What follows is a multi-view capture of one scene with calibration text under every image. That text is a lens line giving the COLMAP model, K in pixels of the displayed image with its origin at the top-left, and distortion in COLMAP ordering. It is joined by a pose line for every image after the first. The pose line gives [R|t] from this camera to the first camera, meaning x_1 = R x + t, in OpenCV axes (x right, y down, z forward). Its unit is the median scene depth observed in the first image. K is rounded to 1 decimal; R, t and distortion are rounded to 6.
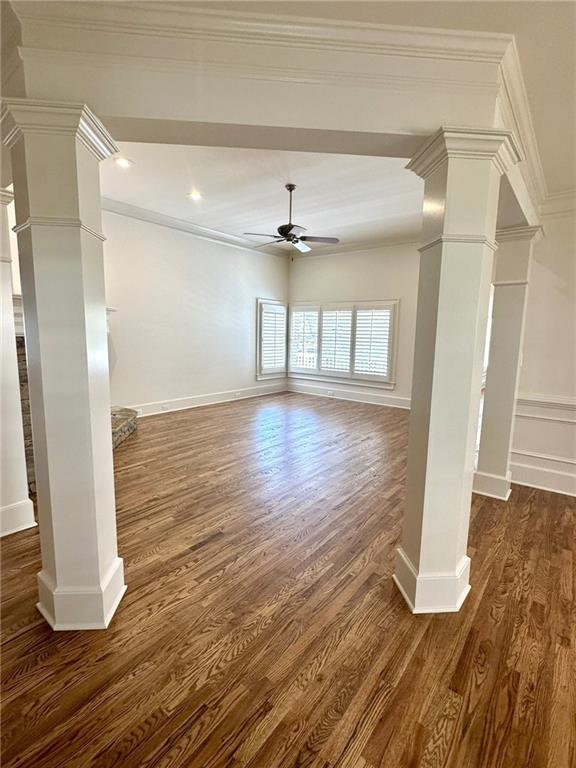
lens RADIAL K [[358.6, 0, 288.0], [0, 358.6, 384.0], [0, 0, 1]] dist [-0.002430, -0.000281]
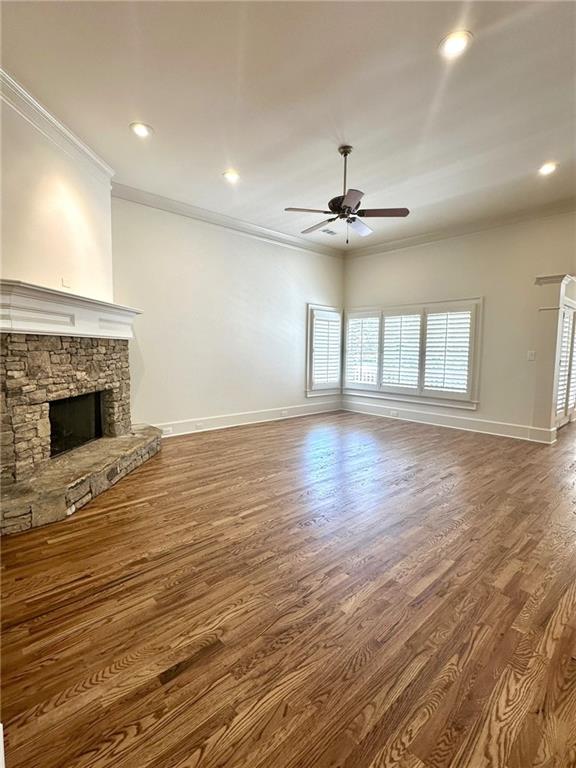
lens RADIAL K [[358.6, 0, 288.0], [0, 358.6, 384.0], [0, 0, 1]] dist [-0.002430, -0.000281]
pose [[0.987436, 0.005814, -0.157914, 0.009135], [-0.014344, 0.998495, -0.052933, 0.007468], [0.157369, 0.054533, 0.986033, 0.205220]]
